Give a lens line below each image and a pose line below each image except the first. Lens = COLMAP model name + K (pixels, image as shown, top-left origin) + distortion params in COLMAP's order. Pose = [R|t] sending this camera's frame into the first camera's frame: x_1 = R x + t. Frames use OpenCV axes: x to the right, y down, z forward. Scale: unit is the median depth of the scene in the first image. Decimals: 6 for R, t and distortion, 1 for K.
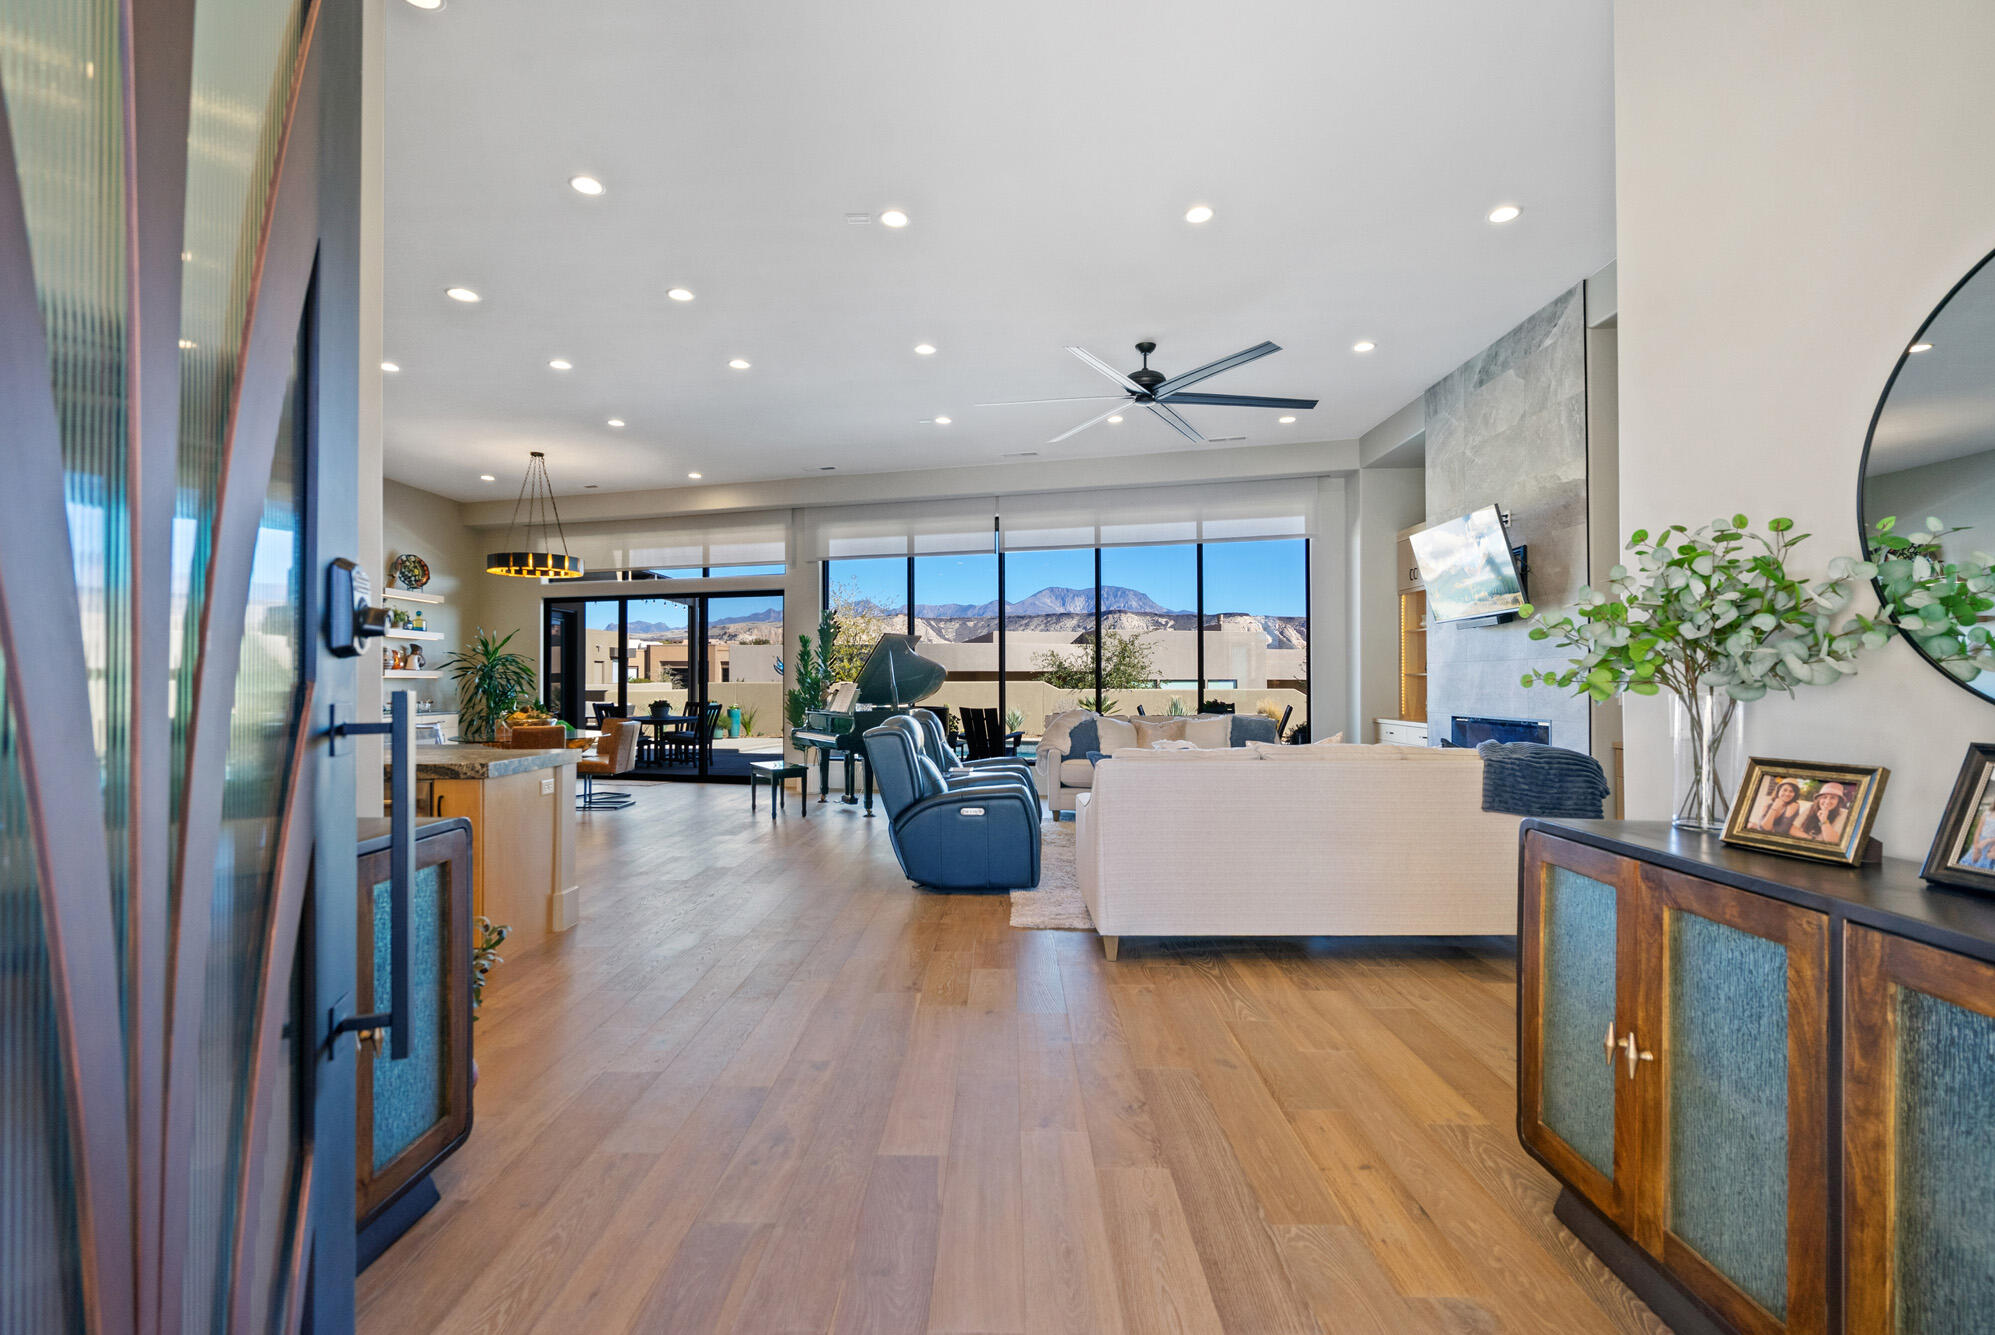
lens RADIAL K [[933.9, 0, 1004.8], [0, 933.9, 665.4], [0, 0, 1]] dist [-0.001108, 0.000826]
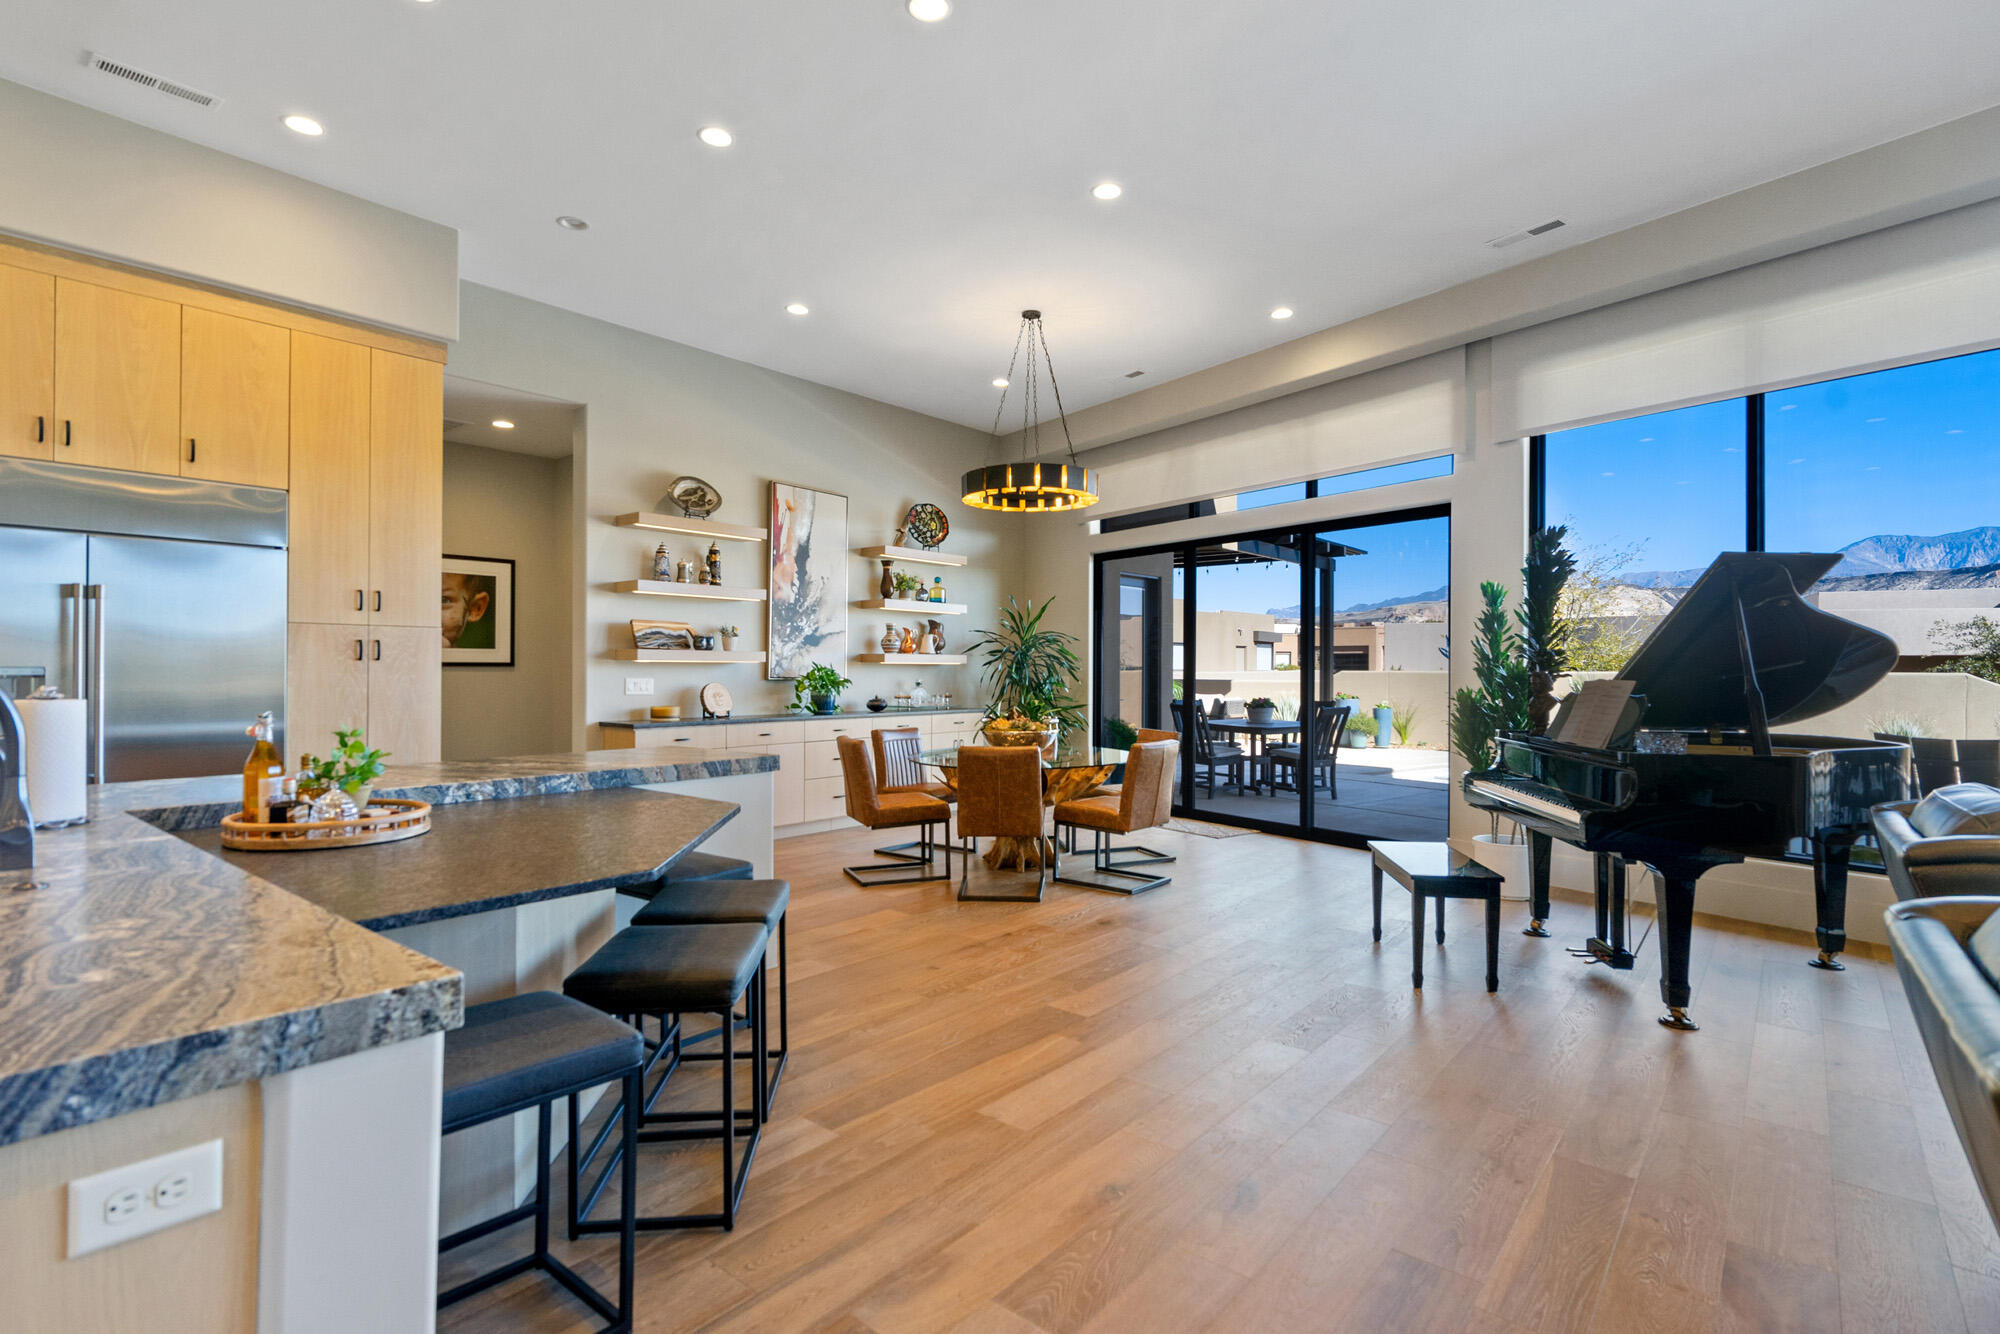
lens RADIAL K [[936.3, 0, 1007.3], [0, 936.3, 664.9], [0, 0, 1]] dist [-0.001108, 0.000826]
pose [[0.774330, 0.003648, -0.632772, -0.096810], [0.005255, 0.999912, 0.012195, 0.005004], [0.632760, -0.012768, 0.774242, 0.440678]]
